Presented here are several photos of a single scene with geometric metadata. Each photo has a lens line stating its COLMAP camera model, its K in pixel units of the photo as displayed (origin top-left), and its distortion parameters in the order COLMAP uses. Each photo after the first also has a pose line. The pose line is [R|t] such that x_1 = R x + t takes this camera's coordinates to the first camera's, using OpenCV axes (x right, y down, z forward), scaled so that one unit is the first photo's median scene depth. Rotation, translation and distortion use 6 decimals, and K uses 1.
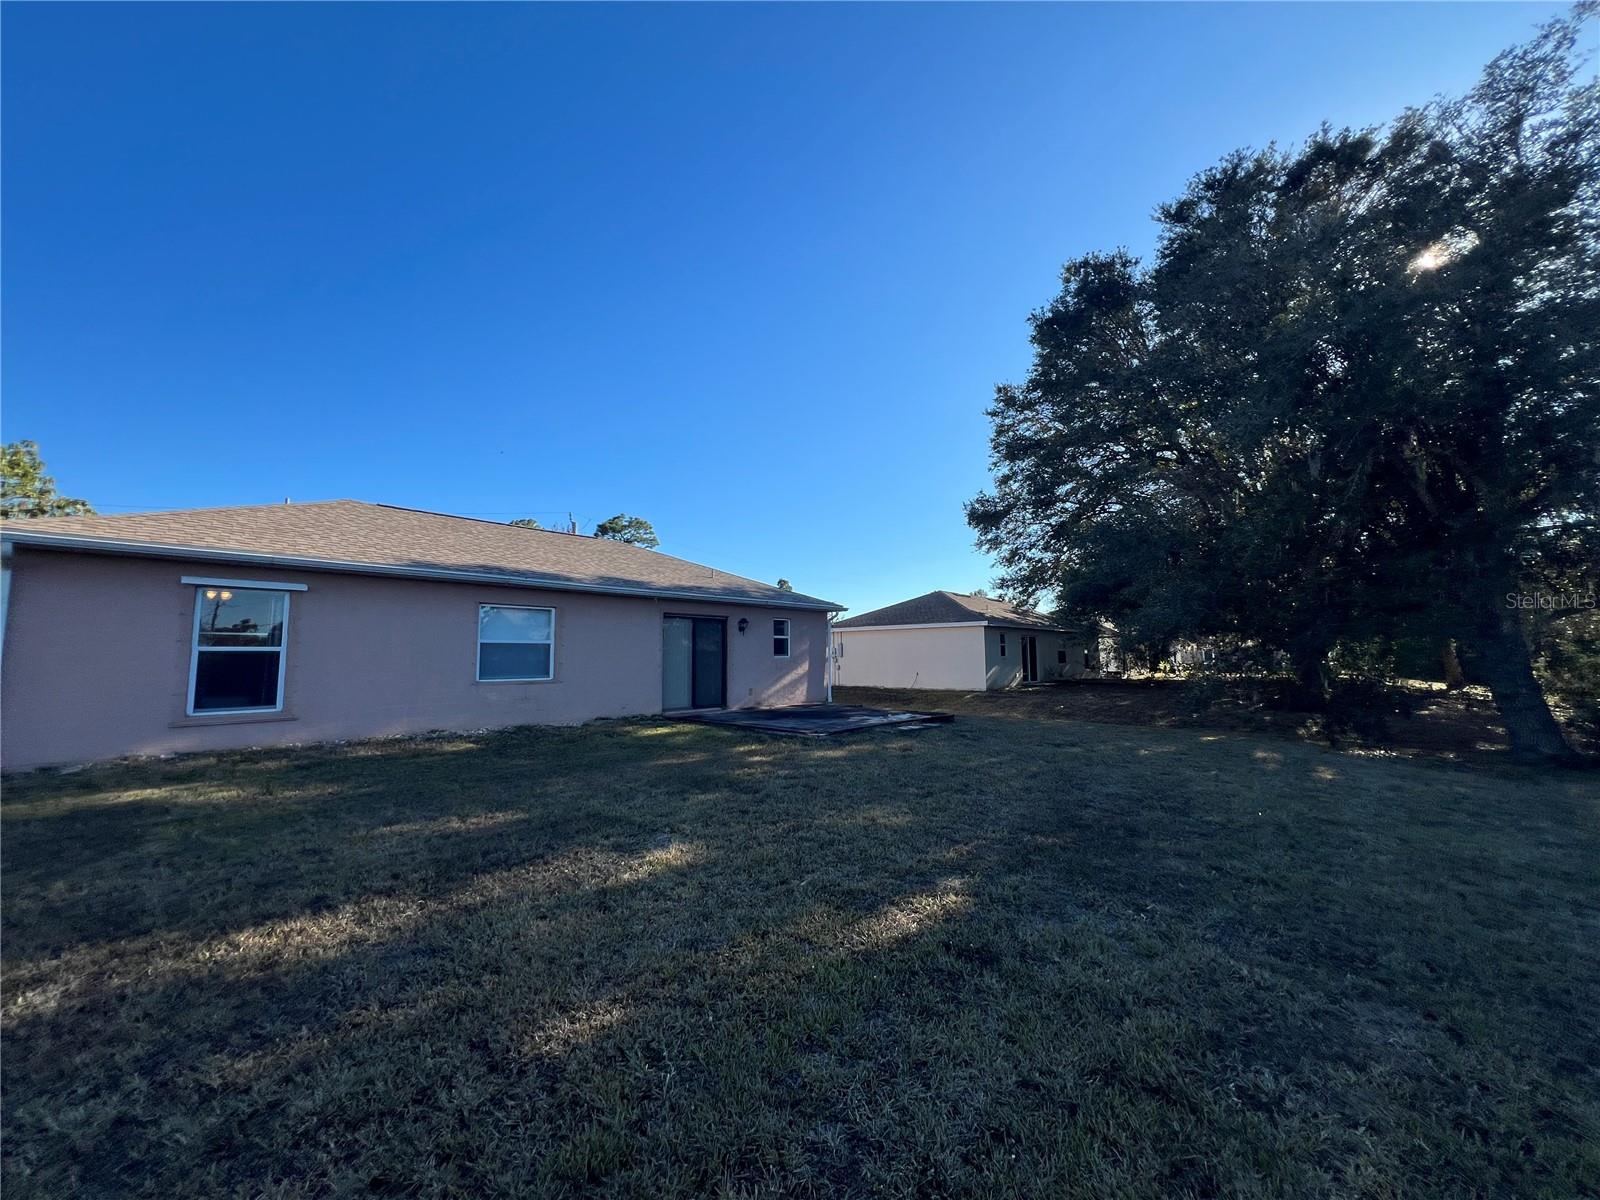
lens RADIAL K [[642.0, 0, 799.9], [0, 642.0, 603.7], [0, 0, 1]] dist [-0.003288, -0.000205]
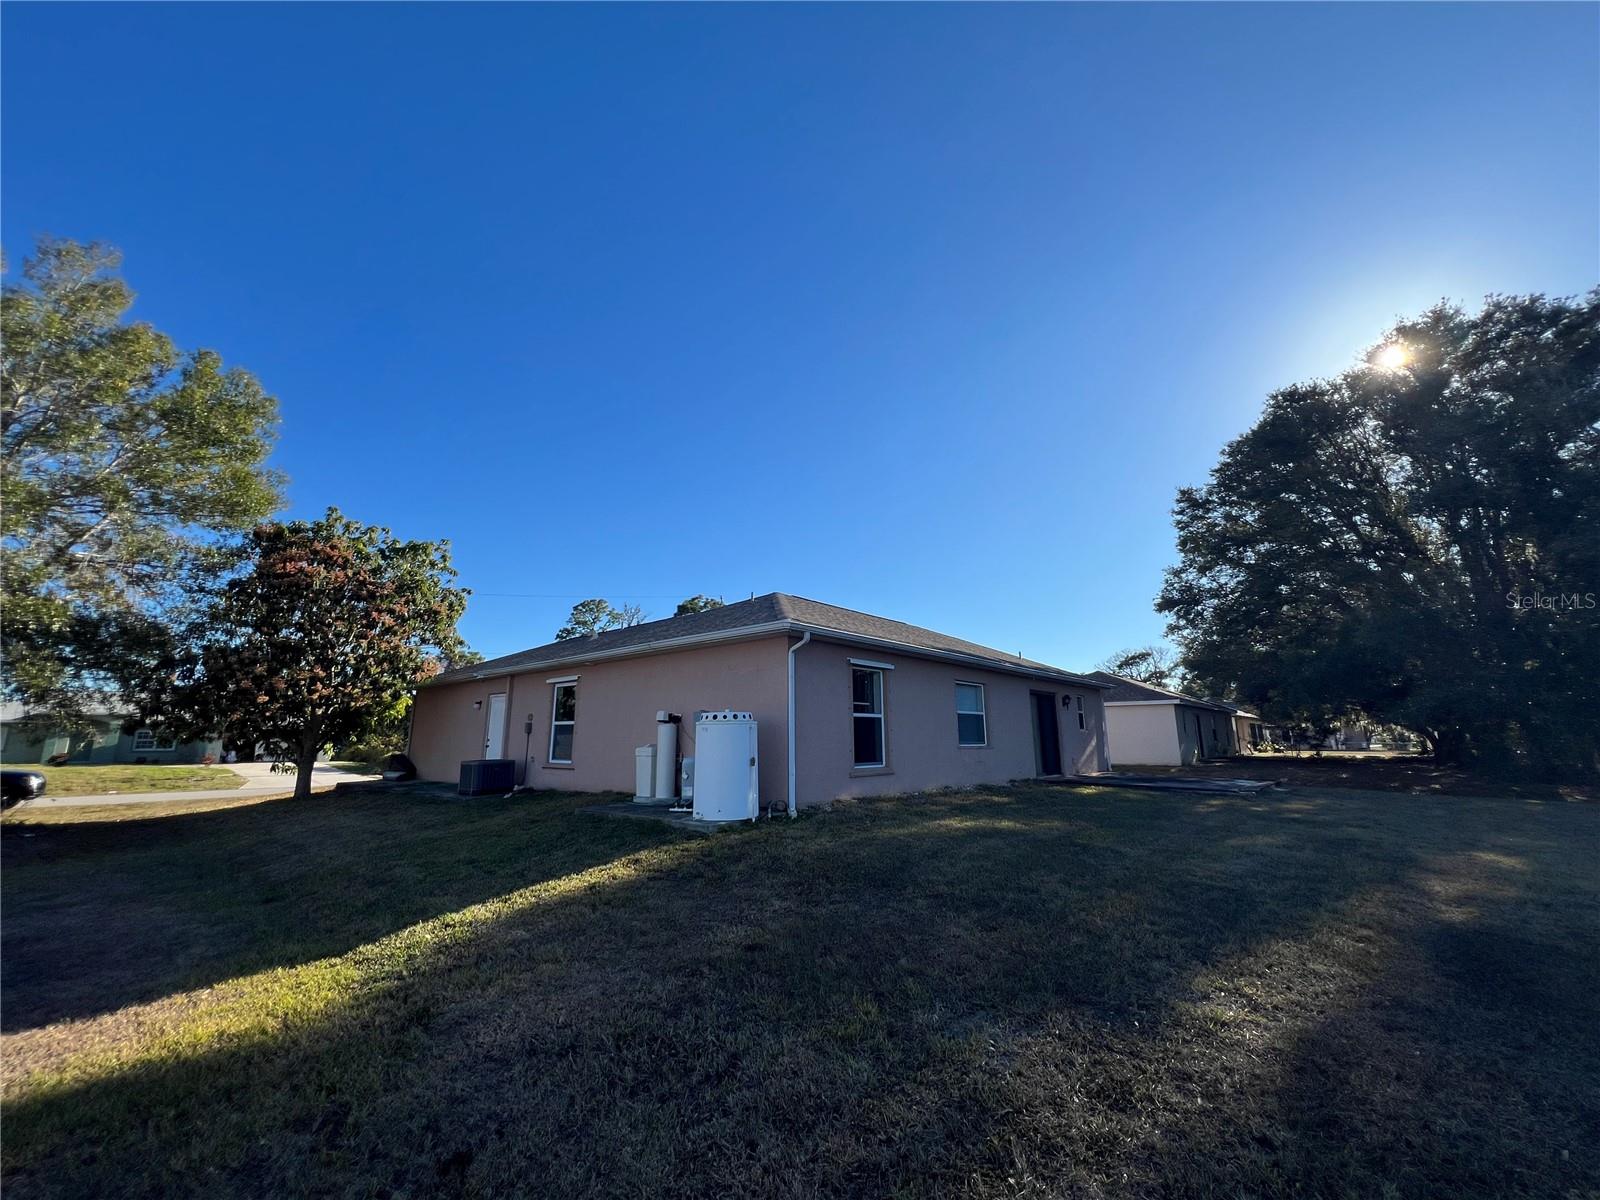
lens RADIAL K [[642.0, 0, 799.3], [0, 642.0, 594.8], [0, 0, 1]] dist [-0.003288, -0.000205]
pose [[0.999923, 0.003764, -0.011816, -0.578137], [-0.005342, 0.990632, -0.136452, 0.005075], [0.011191, 0.136504, 0.990576, -0.167655]]
